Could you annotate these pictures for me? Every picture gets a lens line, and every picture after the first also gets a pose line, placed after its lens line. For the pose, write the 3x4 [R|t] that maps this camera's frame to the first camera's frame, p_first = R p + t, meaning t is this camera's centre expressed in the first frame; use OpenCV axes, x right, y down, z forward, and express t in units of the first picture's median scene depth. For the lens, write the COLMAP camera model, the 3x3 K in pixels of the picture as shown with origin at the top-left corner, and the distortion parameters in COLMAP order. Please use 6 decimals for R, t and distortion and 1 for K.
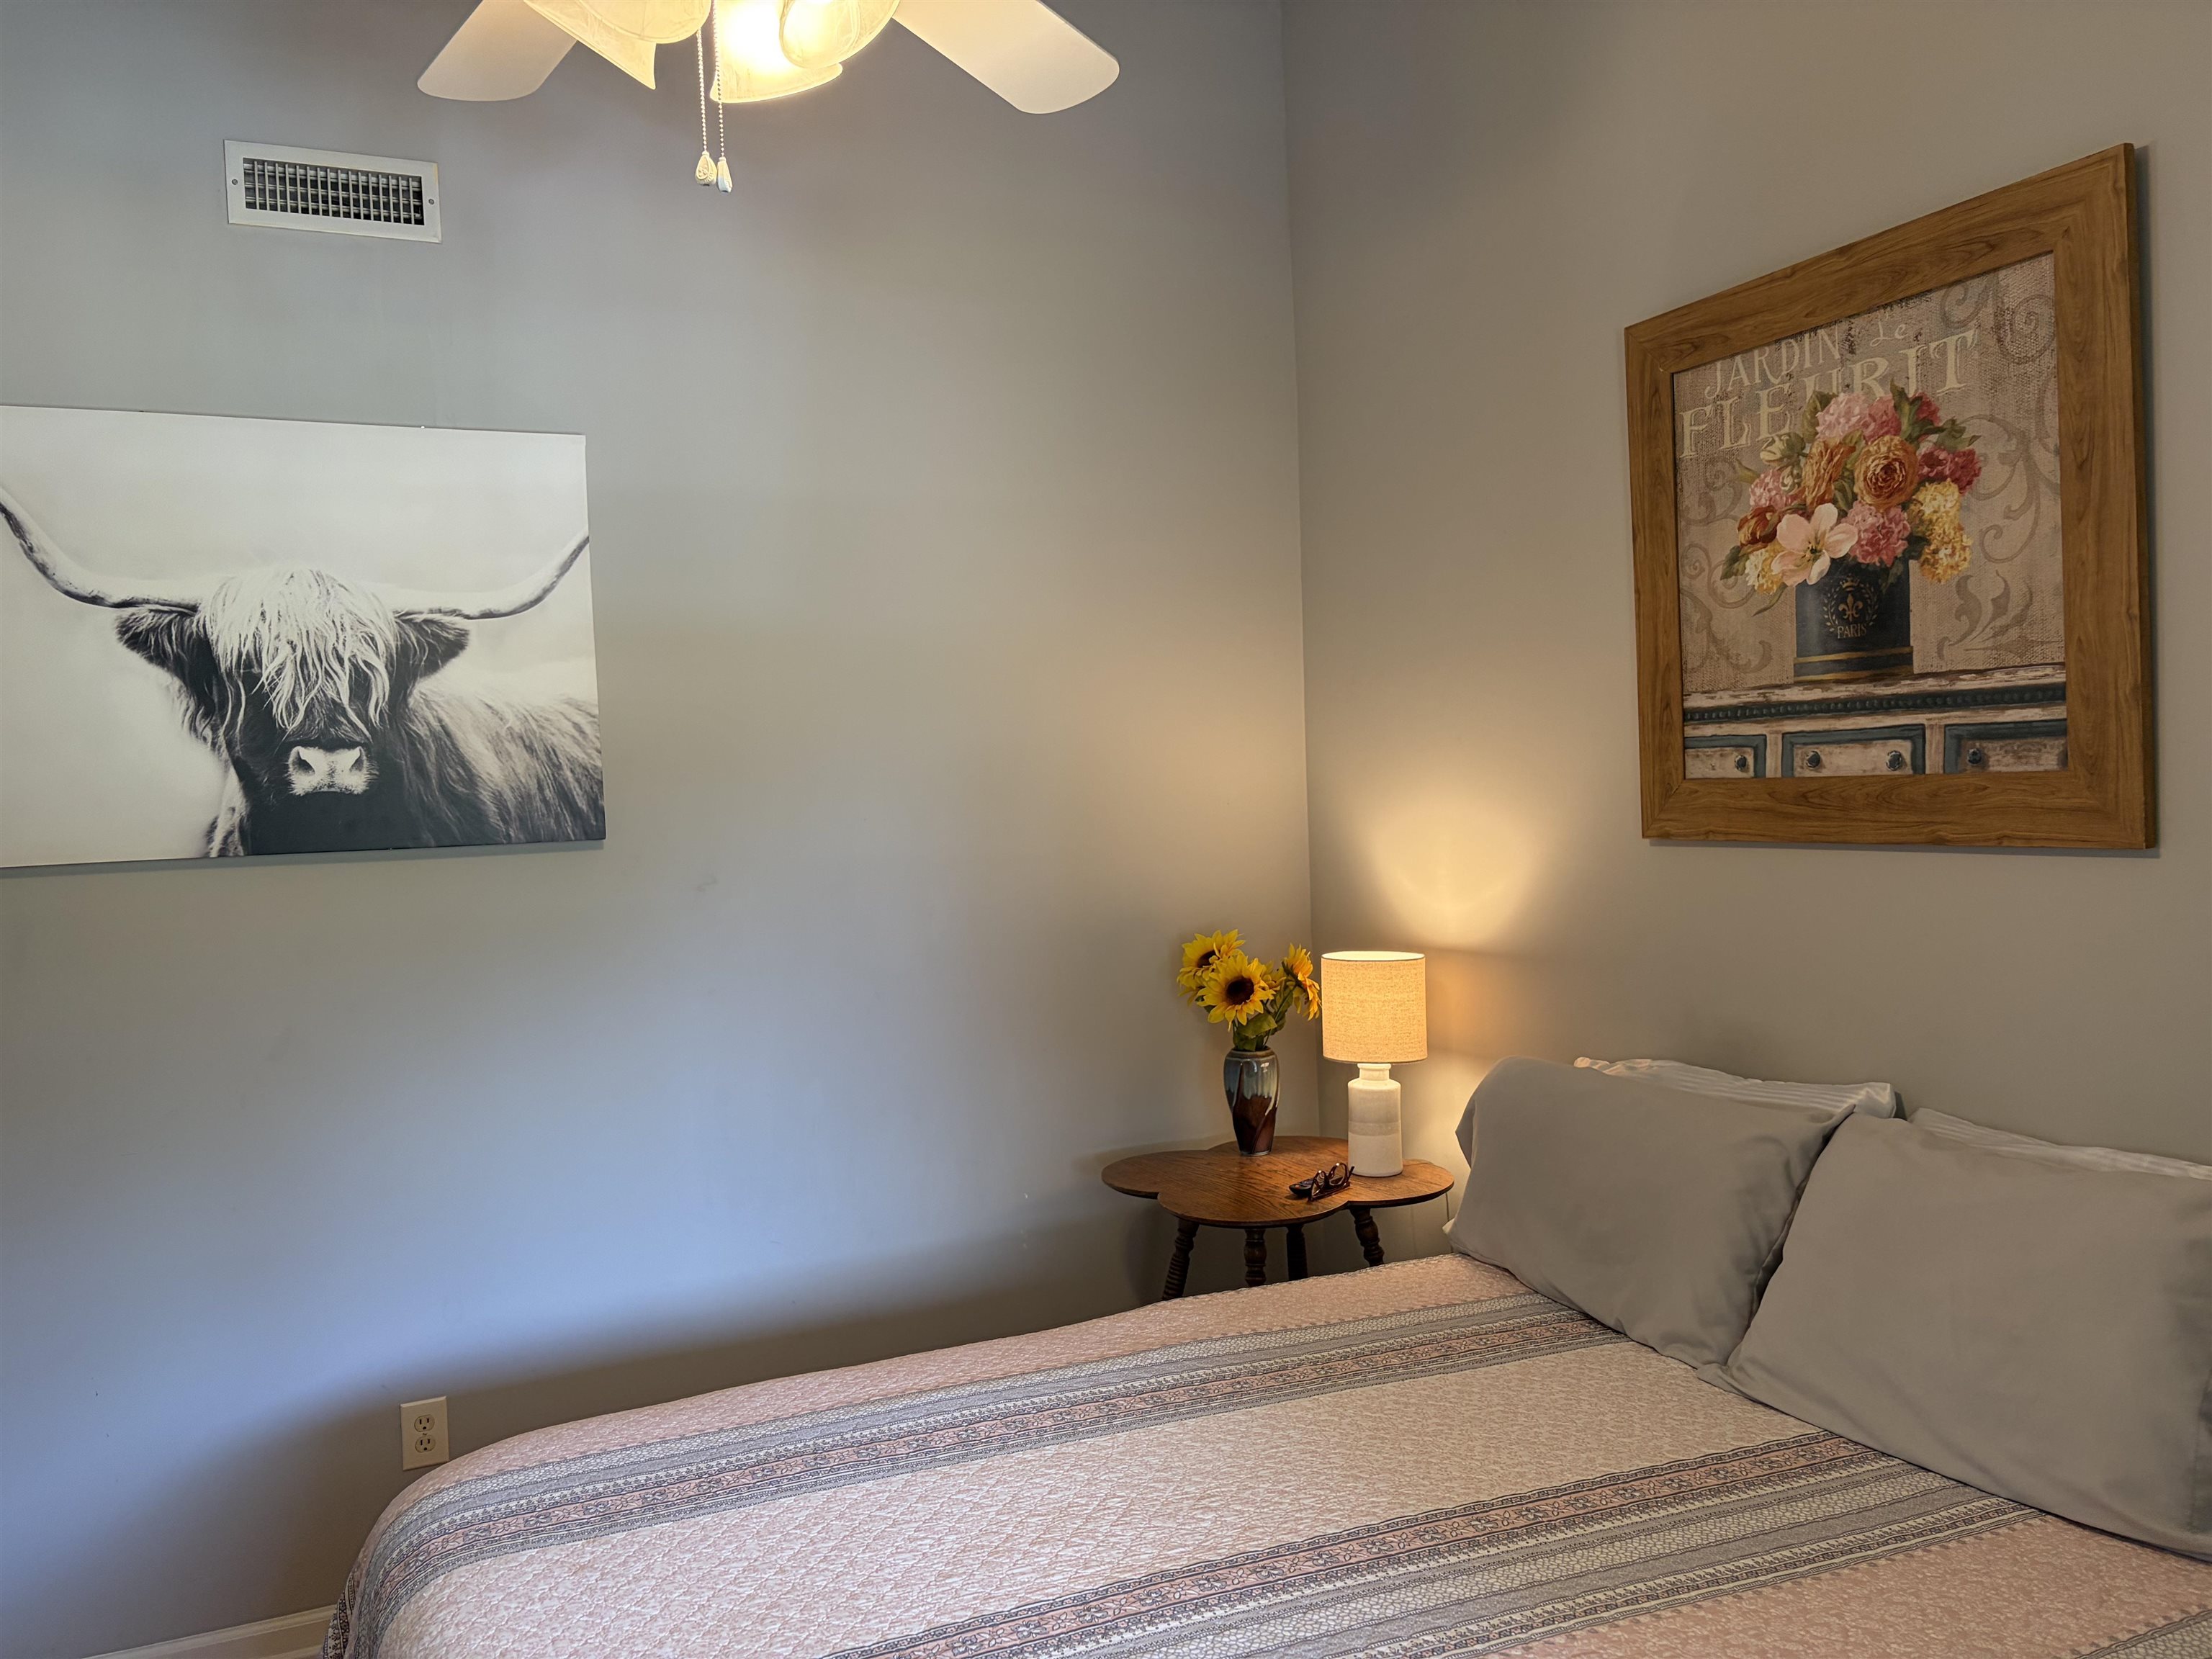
lens RADIAL K [[1666.3, 0, 1104.0], [0, 1666.3, 840.4], [0, 0, 1]] dist [0.004896, 0.002373]
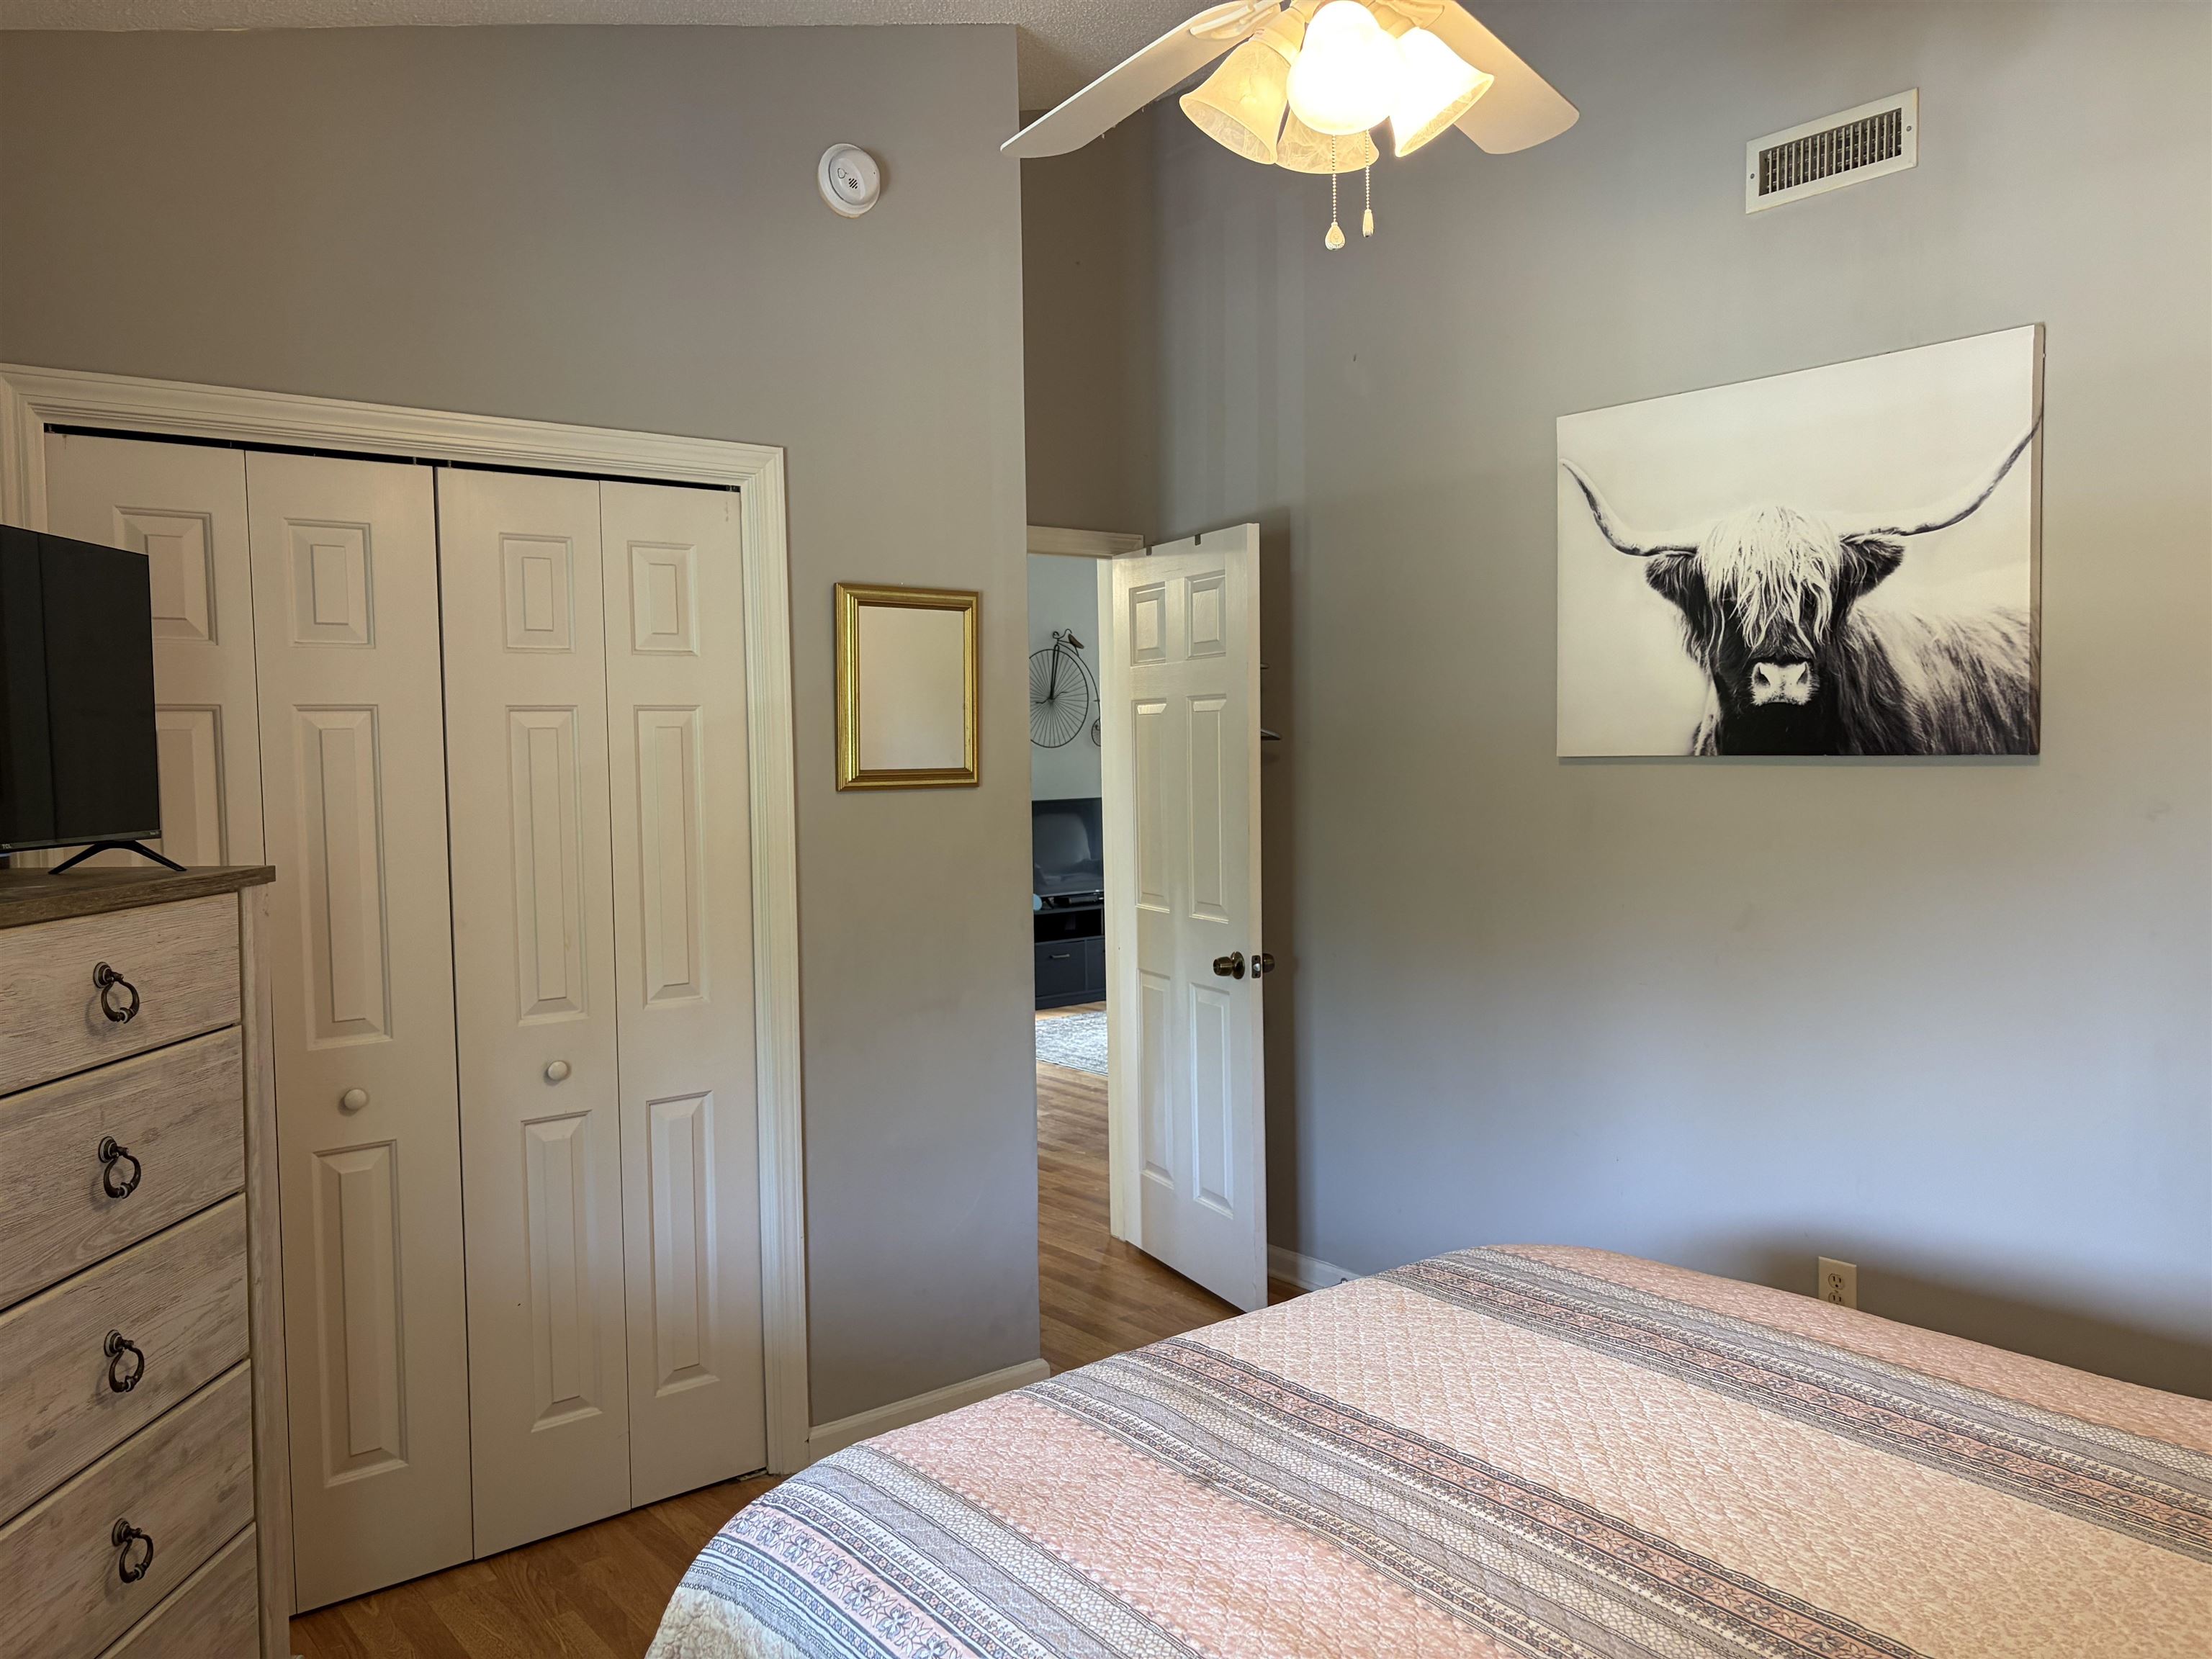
lens RADIAL K [[1673.5, 0, 1100.9], [0, 1673.5, 826.5], [0, 0, 1]] dist [0.010451, -0.002158]
pose [[0.248591, 0.085282, -0.964847, 0.526272], [-0.023423, 0.996354, 0.082032, -0.027596], [0.968325, 0.002208, 0.249683, 0.266884]]
